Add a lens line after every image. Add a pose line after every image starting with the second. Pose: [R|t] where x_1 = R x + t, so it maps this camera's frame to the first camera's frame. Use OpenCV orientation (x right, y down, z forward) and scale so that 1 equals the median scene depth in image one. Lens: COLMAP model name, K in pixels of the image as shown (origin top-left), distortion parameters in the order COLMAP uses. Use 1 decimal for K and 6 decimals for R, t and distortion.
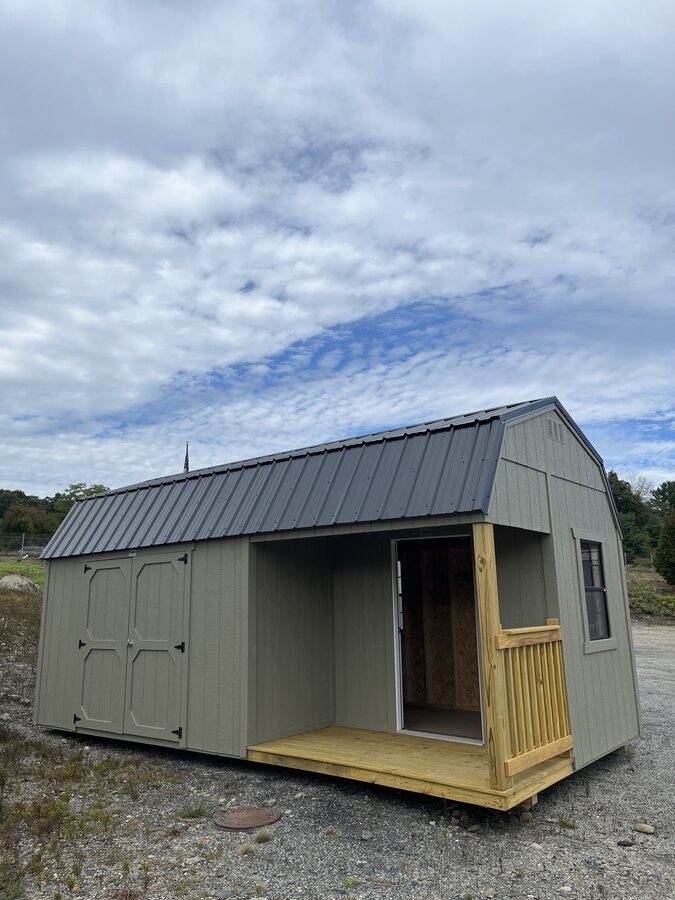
lens RADIAL K [[682.8, 0, 337.5], [0, 682.8, 450.0], [0, 0, 1]] dist [0.064501, -0.110989]
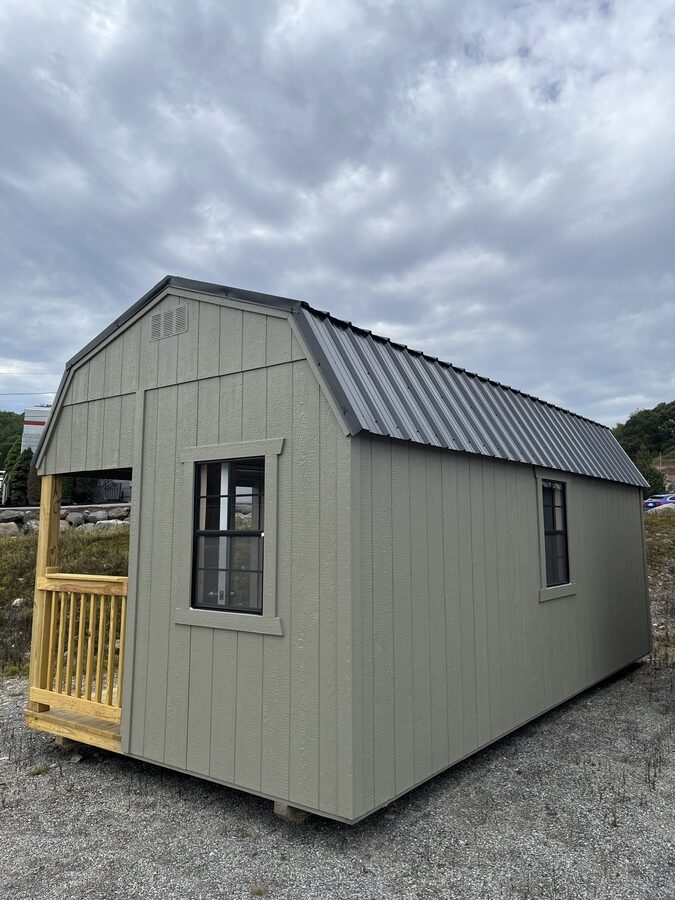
lens RADIAL K [[682.8, 0, 337.5], [0, 682.8, 450.0], [0, 0, 1]] dist [0.064501, -0.110989]
pose [[0.050968, -0.102825, -0.993393, 1.318084], [0.215157, 0.972459, -0.089620, 0.264380], [0.975249, -0.209168, 0.071687, 1.377325]]
